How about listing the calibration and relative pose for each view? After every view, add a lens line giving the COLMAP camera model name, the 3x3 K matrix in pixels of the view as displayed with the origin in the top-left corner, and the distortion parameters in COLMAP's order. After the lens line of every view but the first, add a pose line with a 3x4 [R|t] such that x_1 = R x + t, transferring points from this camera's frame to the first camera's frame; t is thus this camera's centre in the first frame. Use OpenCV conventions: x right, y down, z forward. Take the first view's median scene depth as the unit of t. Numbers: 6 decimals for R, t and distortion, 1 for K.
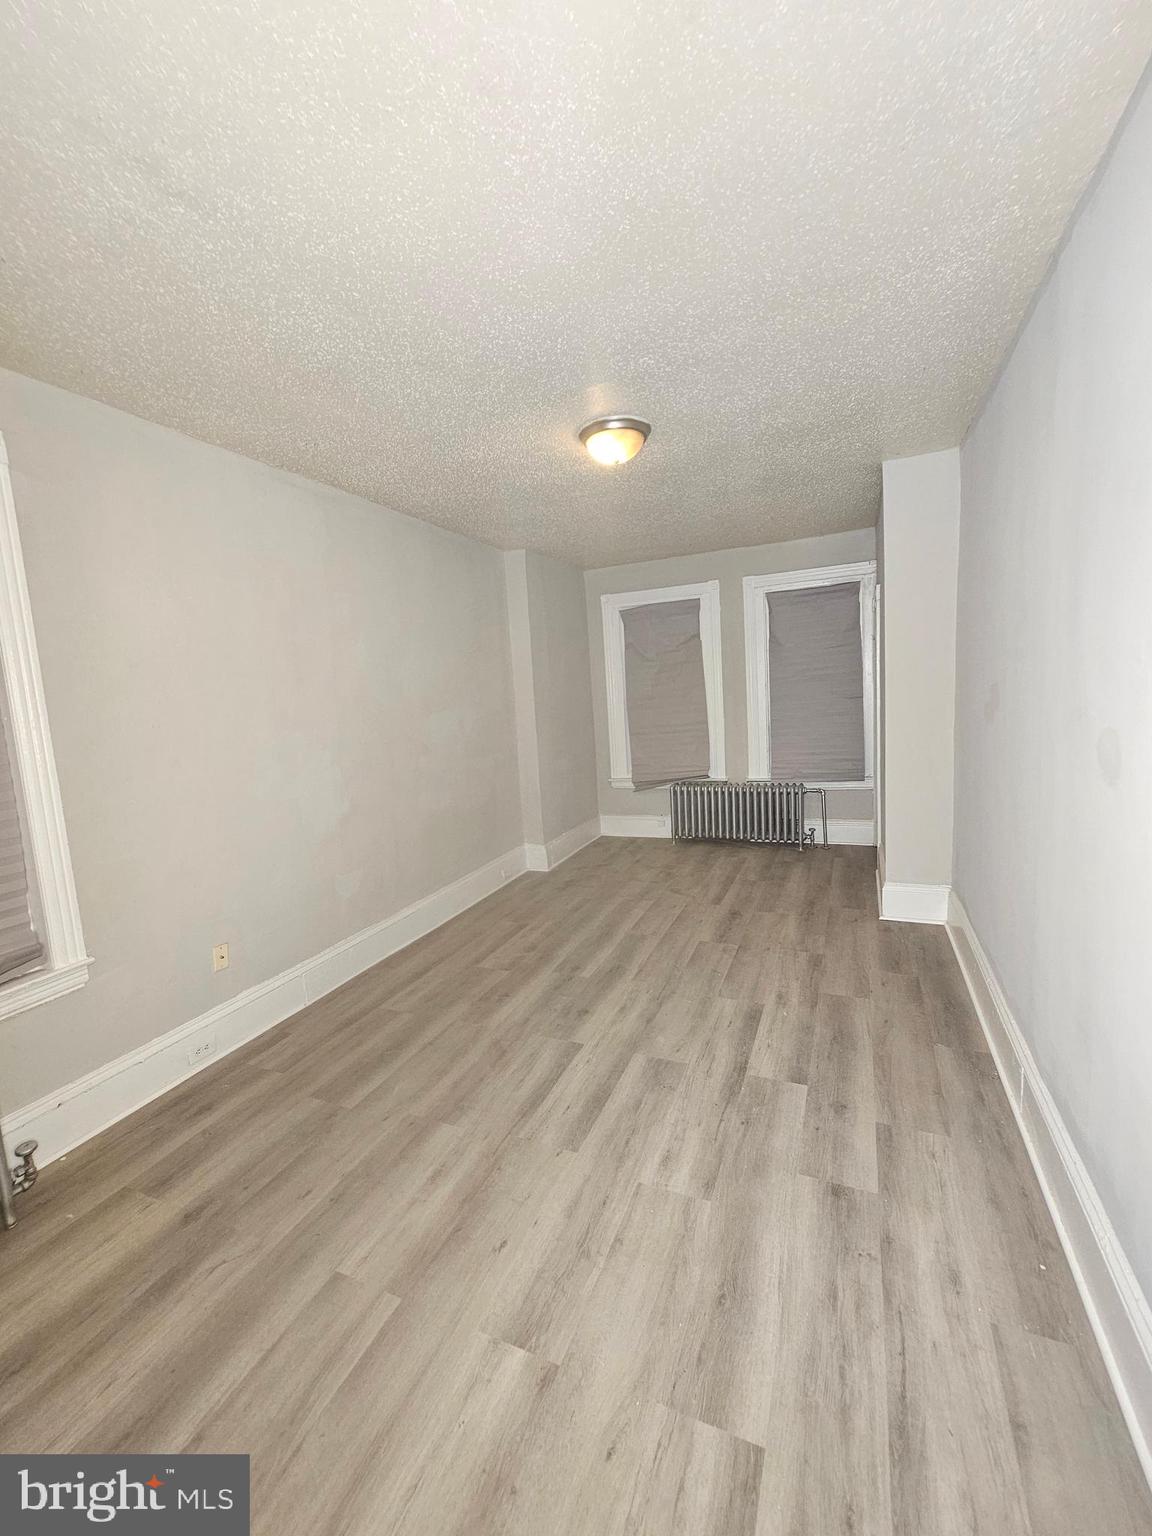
lens RADIAL K [[625.6, 0, 576.0], [0, 625.6, 768.0], [0, 0, 1]] dist [-0.001289, 0.000386]
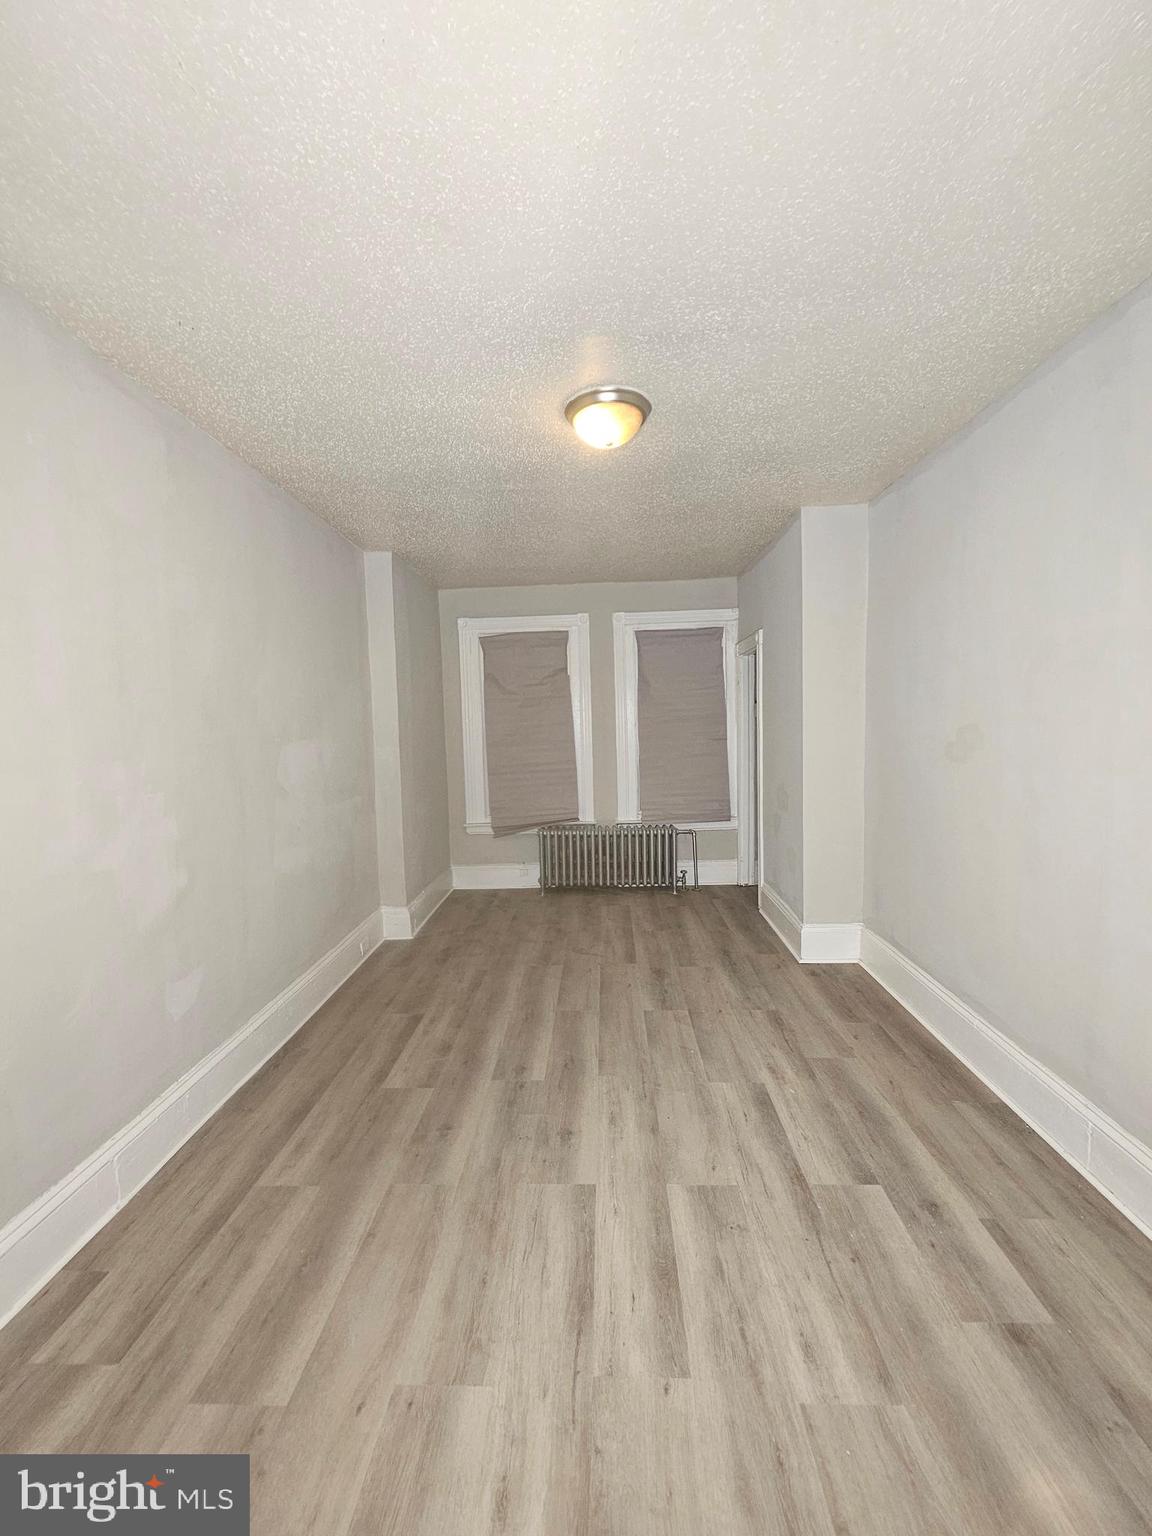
lens RADIAL K [[625.6, 0, 576.0], [0, 625.6, 768.0], [0, 0, 1]] dist [-0.001289, 0.000386]
pose [[0.931343, 0.010109, 0.364003, -0.189909], [0.013894, 0.997900, -0.063261, -0.005605], [-0.363878, 0.063975, 0.929247, 0.186666]]
